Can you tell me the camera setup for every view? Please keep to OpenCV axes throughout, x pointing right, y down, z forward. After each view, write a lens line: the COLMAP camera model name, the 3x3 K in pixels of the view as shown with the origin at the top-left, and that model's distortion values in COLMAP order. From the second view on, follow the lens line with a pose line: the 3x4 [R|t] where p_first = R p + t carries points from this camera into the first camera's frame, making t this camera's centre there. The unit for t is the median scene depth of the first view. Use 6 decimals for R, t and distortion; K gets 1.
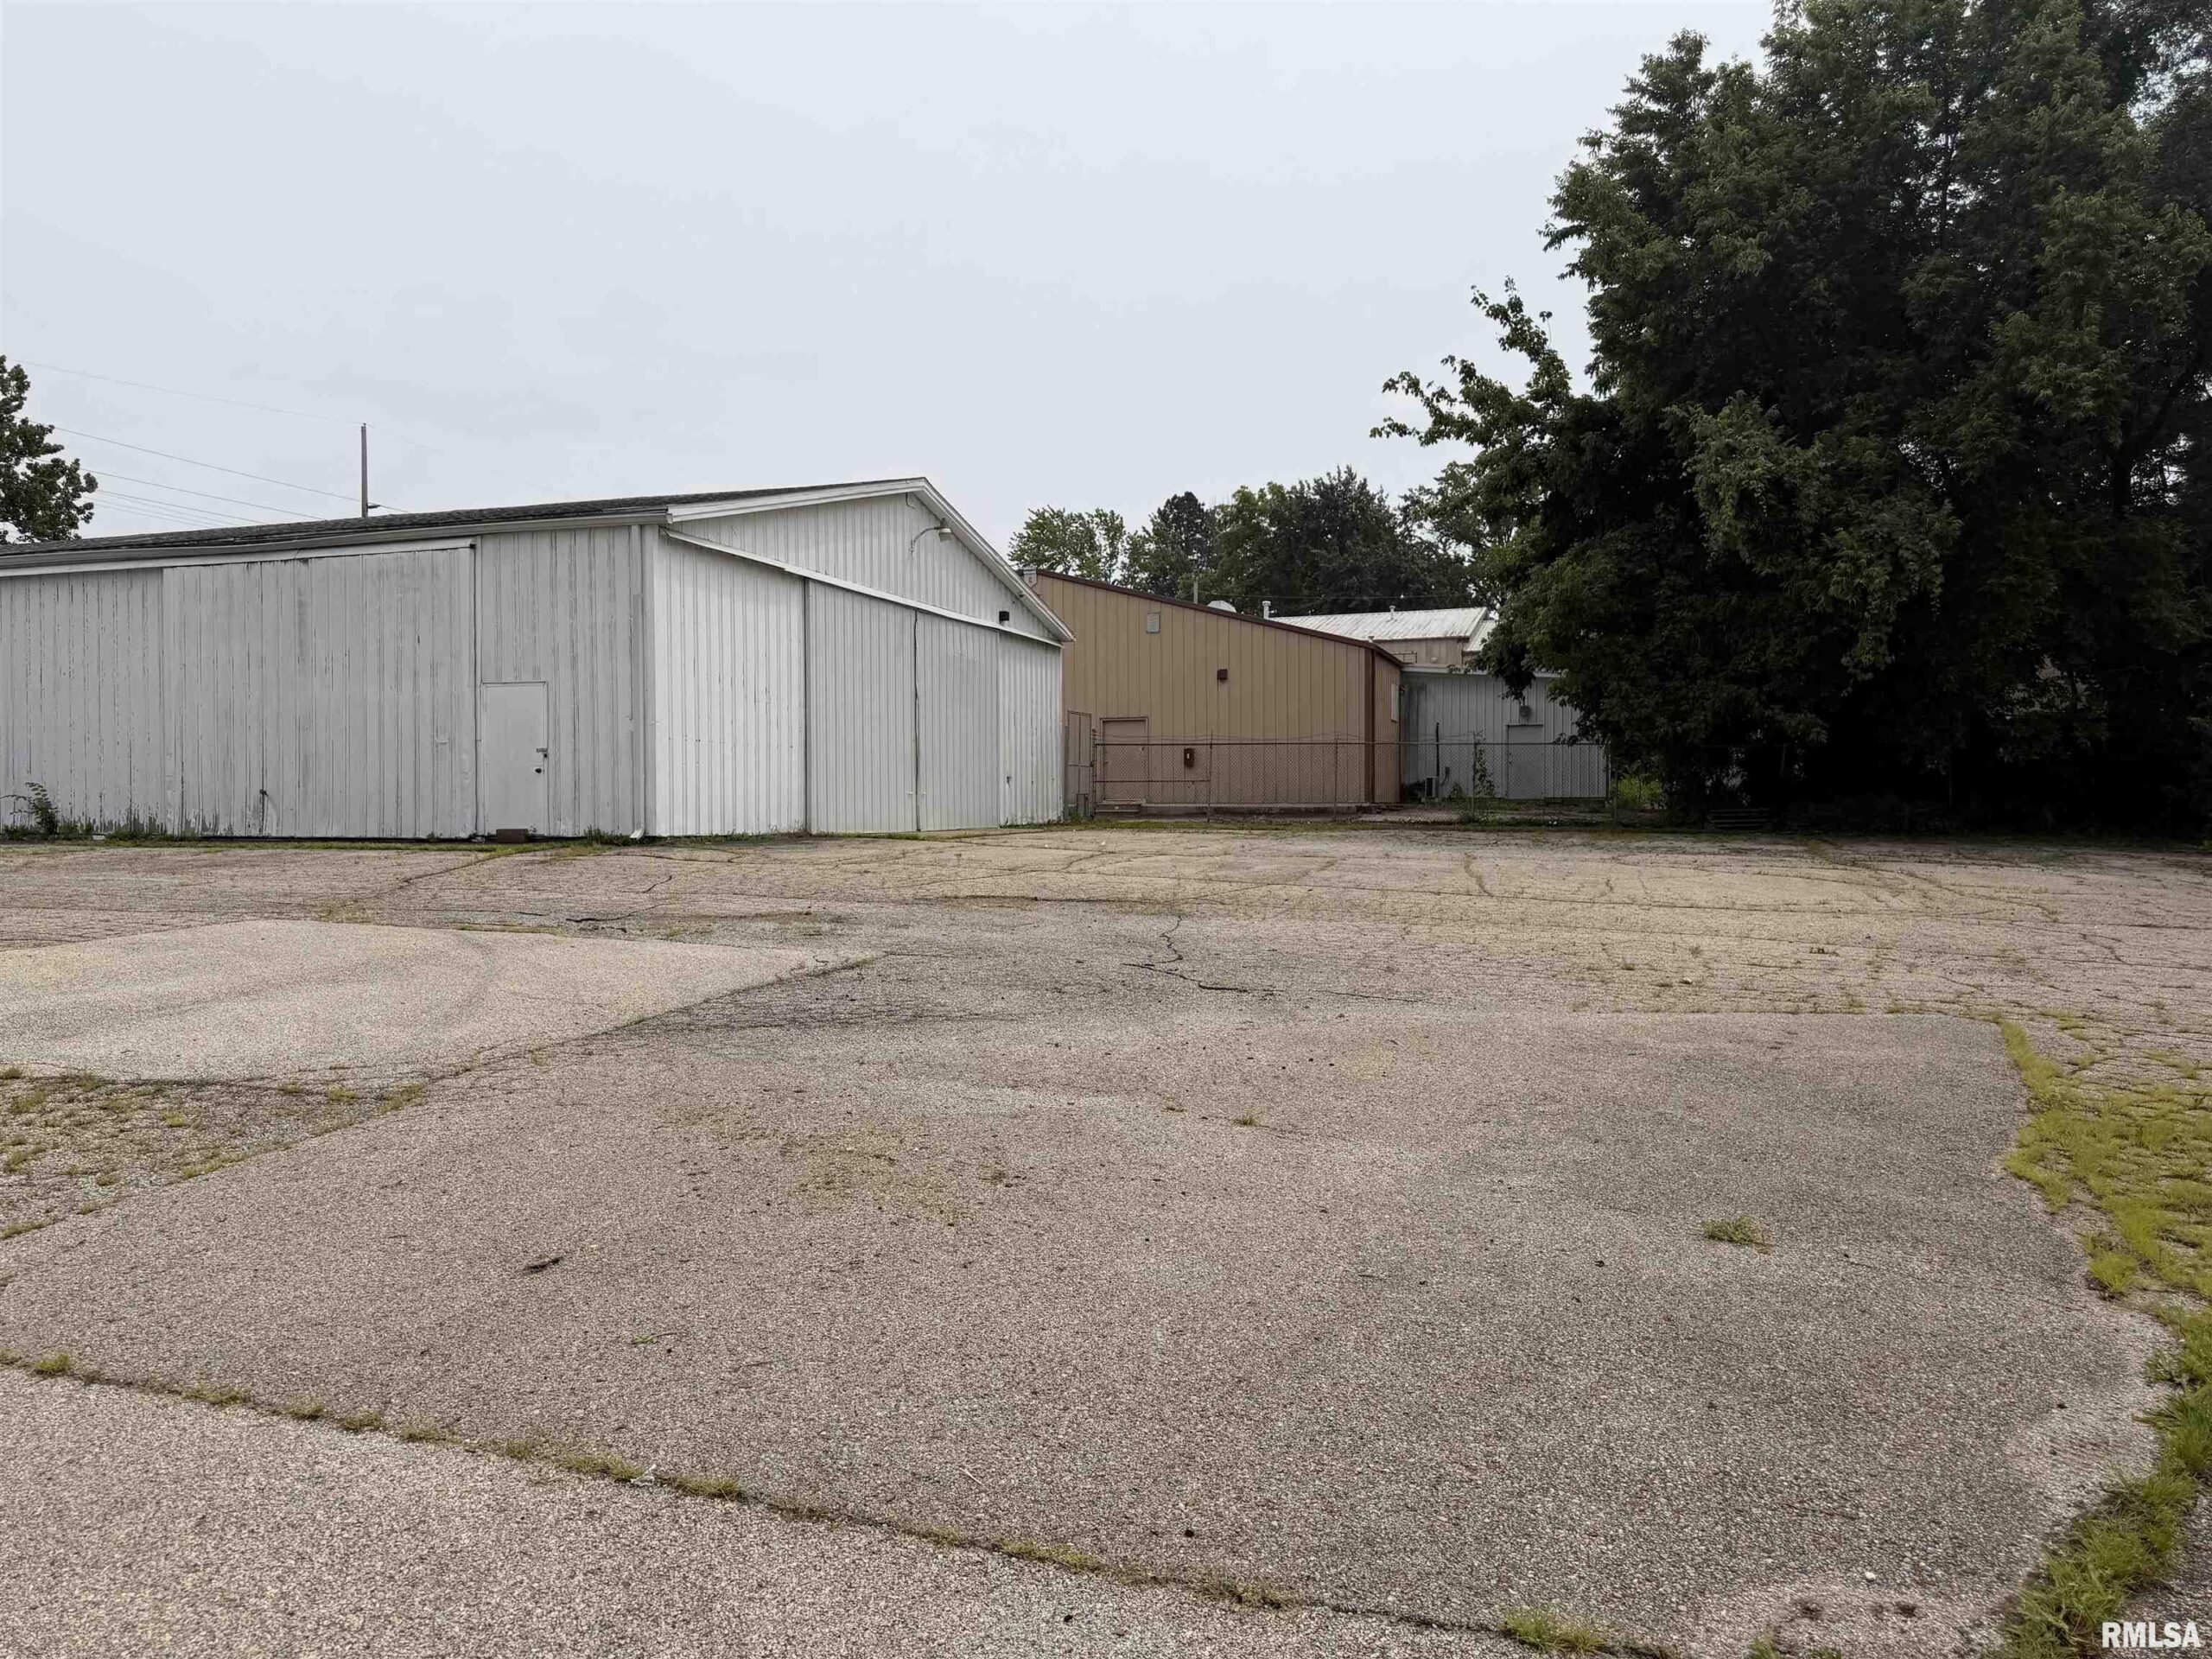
lens RADIAL K [[1542.4, 0, 1110.6], [0, 1542.4, 834.1], [0, 0, 1]] dist [0.122109, -0.187862]
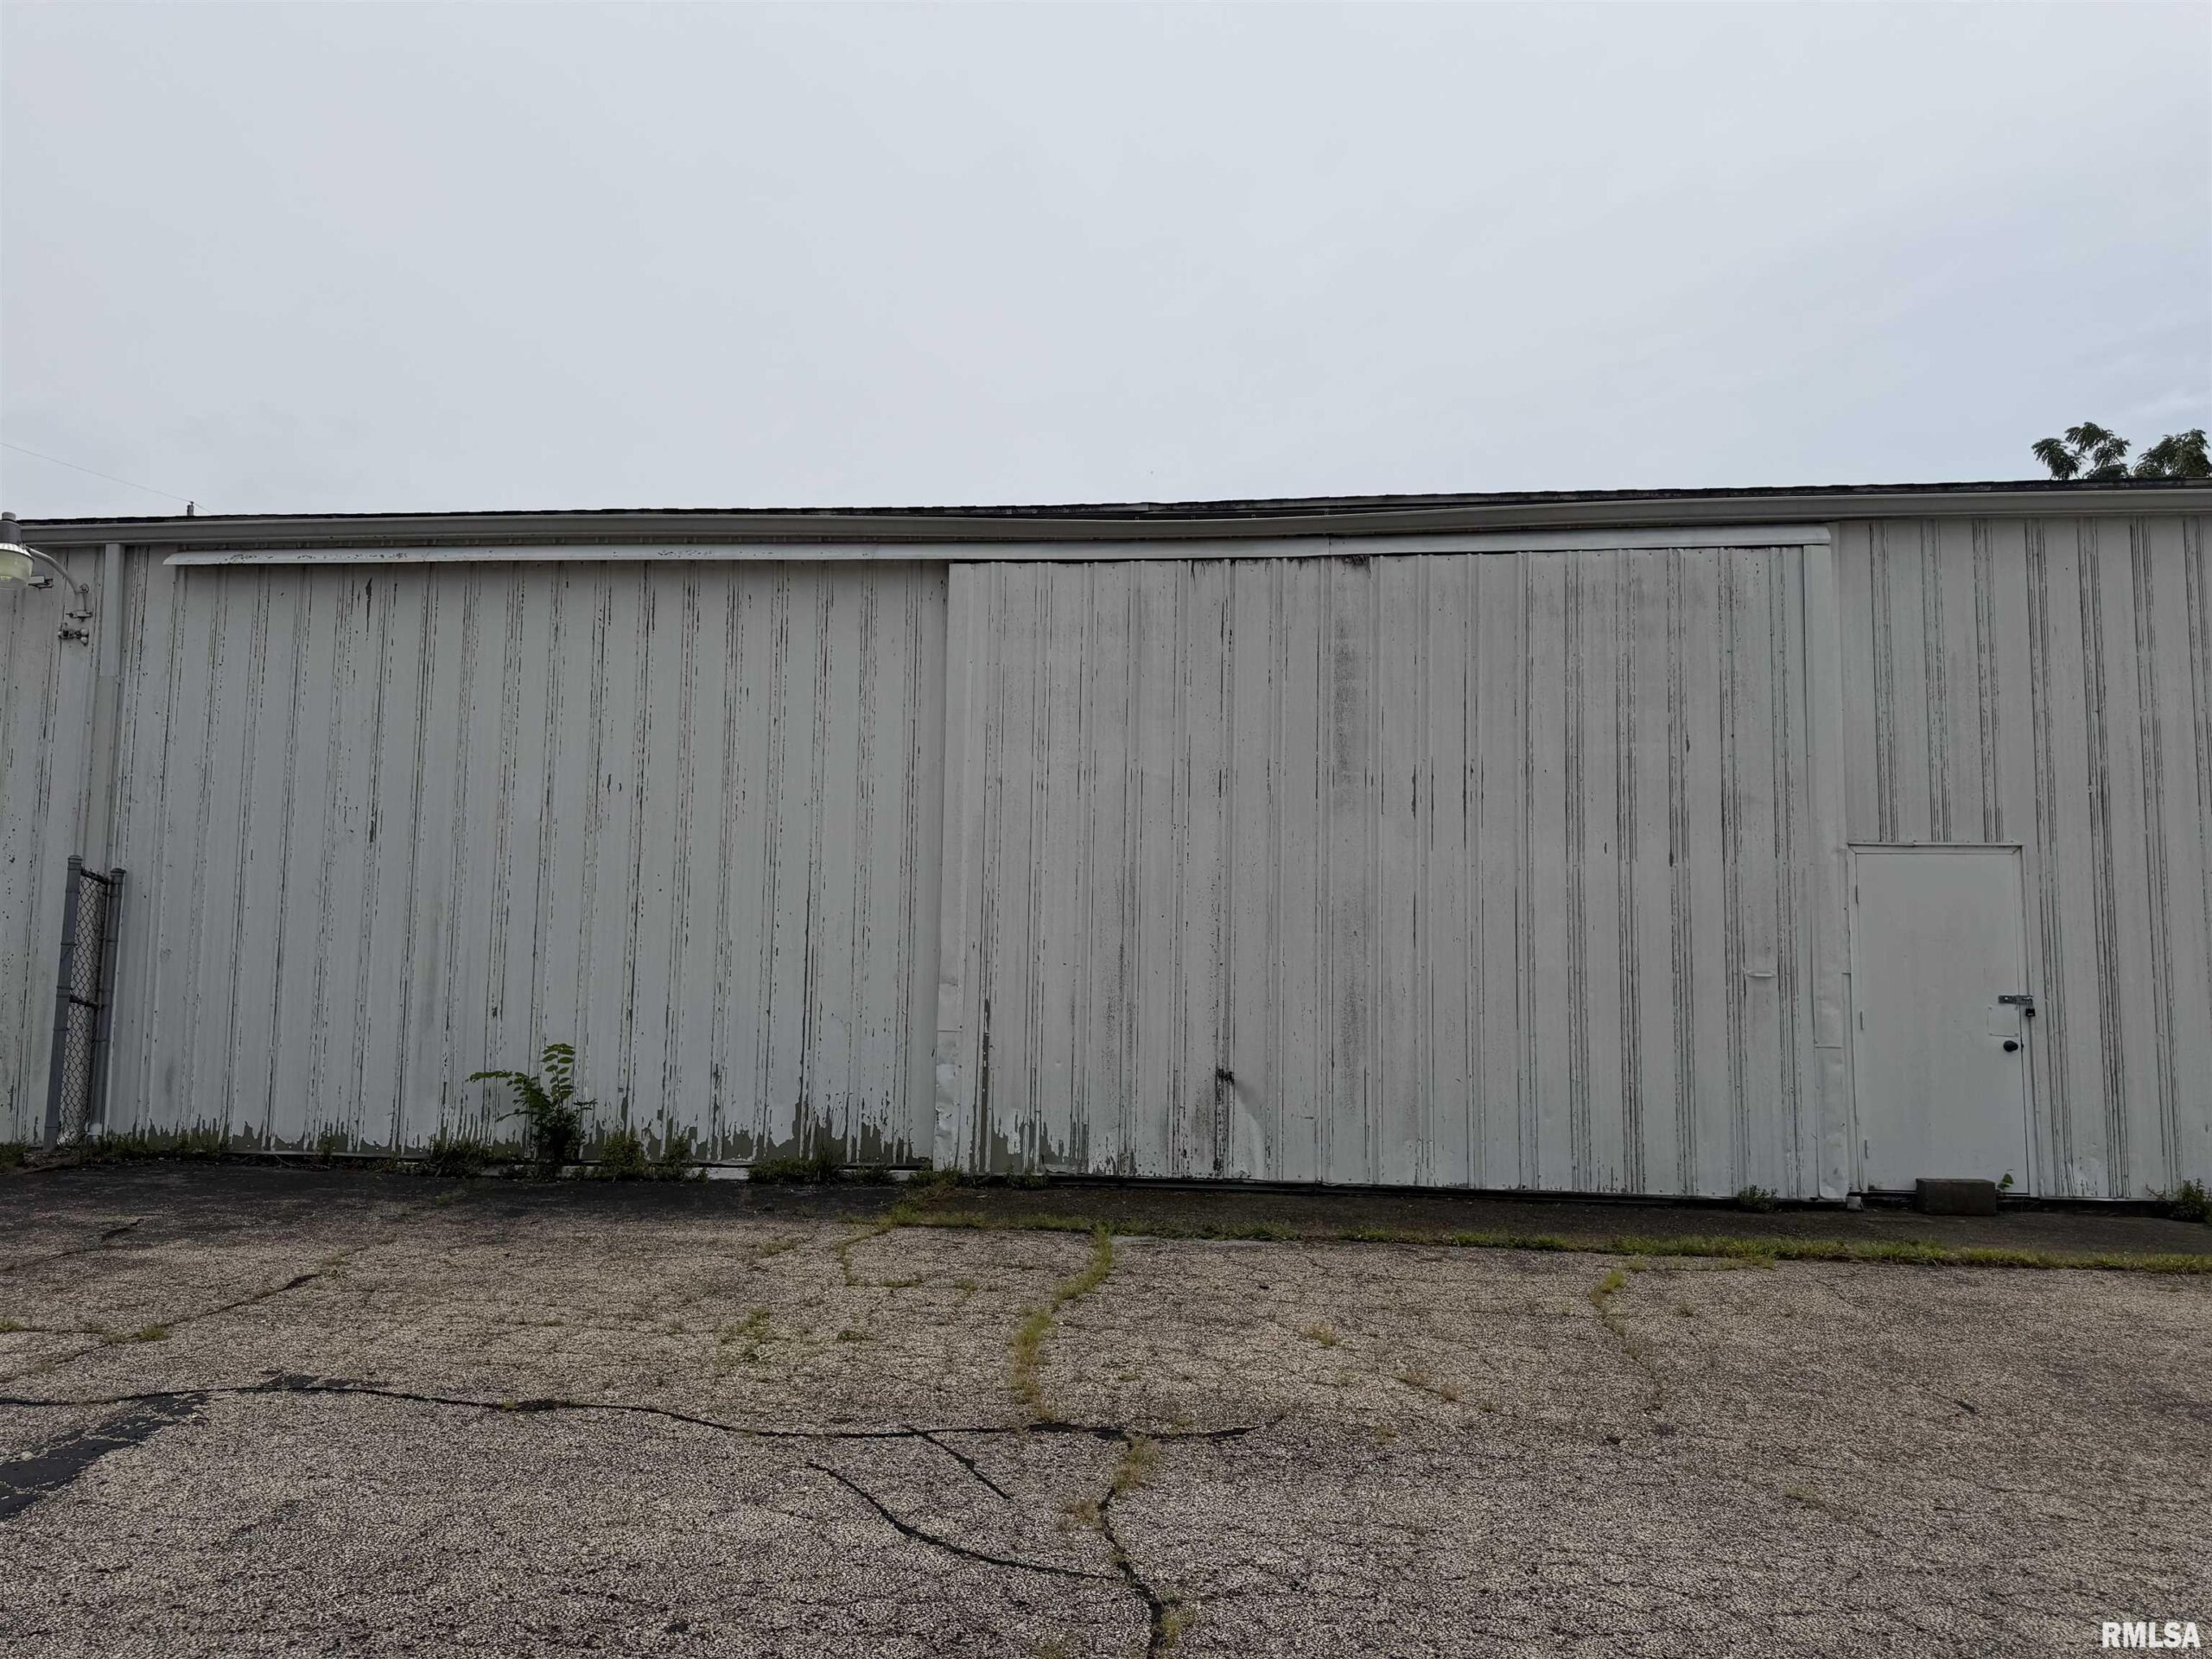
lens RADIAL K [[1542.4, 0, 1110.6], [0, 1542.4, 834.1], [0, 0, 1]] dist [0.122109, -0.187862]
pose [[0.973255, 0.037912, 0.226578, -0.663443], [-0.009668, 0.992174, -0.124490, -0.038666], [-0.229524, 0.118970, 0.966005, 0.579105]]
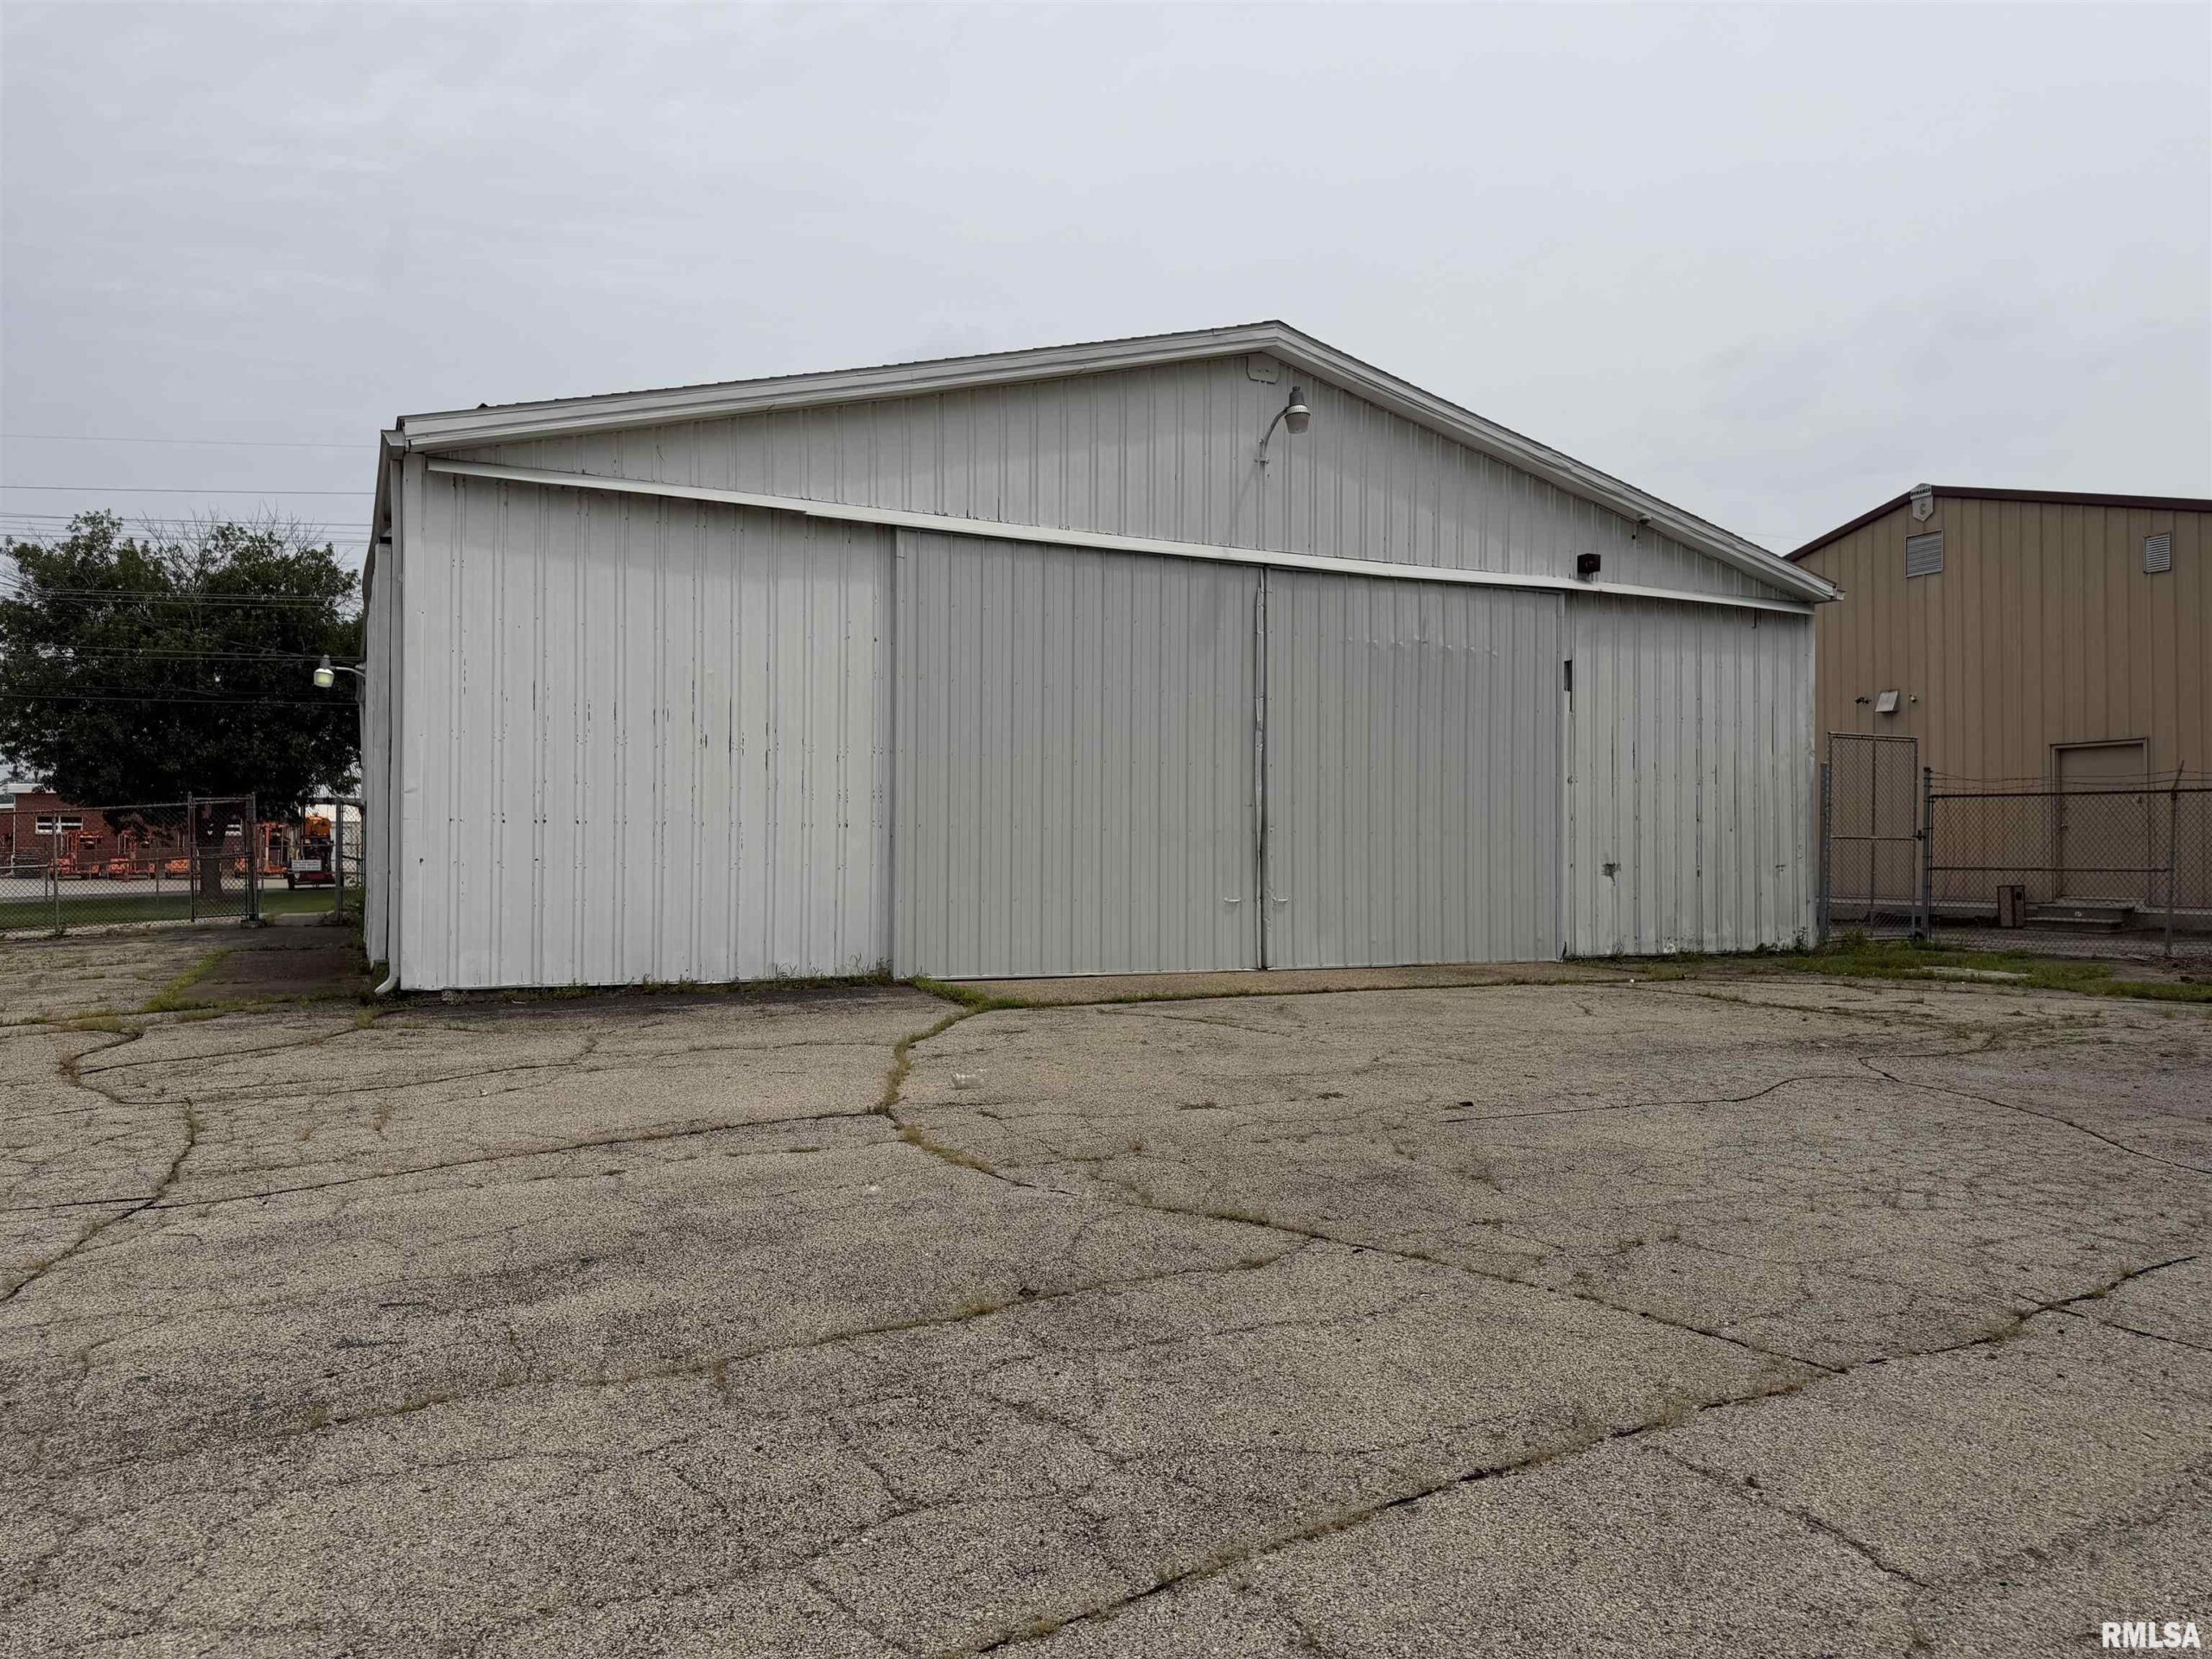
lens RADIAL K [[1542.4, 0, 1110.6], [0, 1542.4, 834.1], [0, 0, 1]] dist [0.122109, -0.187862]
pose [[0.697424, -0.000403, -0.716658, 0.286203], [-0.022356, 0.999501, -0.022318, -0.045091], [0.716310, 0.031587, 0.697067, 0.713225]]
